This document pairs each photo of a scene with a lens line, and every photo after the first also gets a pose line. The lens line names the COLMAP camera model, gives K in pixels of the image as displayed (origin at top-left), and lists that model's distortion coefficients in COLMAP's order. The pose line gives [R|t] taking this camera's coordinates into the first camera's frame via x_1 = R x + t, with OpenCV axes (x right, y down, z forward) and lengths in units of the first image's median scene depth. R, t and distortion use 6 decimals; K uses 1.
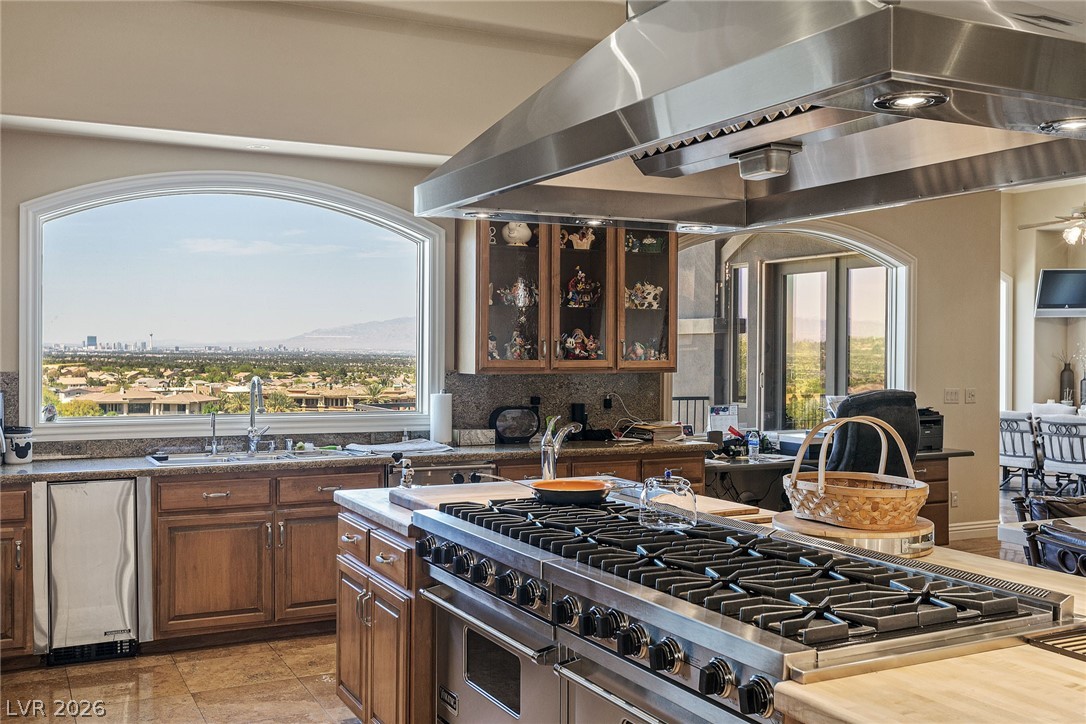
lens RADIAL K [[1097.0, 0, 574.6], [0, 1097.0, 352.7], [0, 0, 1]] dist [-0.013746, 0.000000]
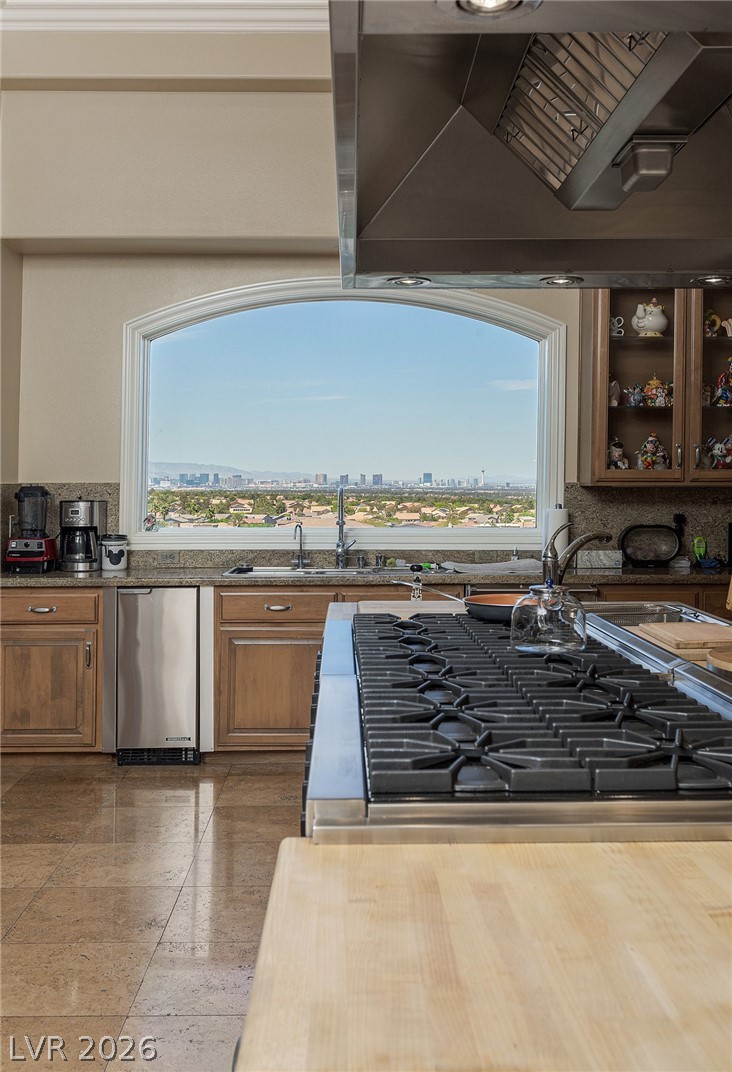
lens RADIAL K [[1155.0, 0, 425.7], [0, 1155.0, 500.4], [0, 0, 1]] dist [-0.025665, 0.000000]
pose [[0.892267, -0.004083, -0.451489, 0.192428], [0.006618, 0.999970, 0.004037, 0.024674], [0.451459, -0.006590, 0.892267, 0.116669]]
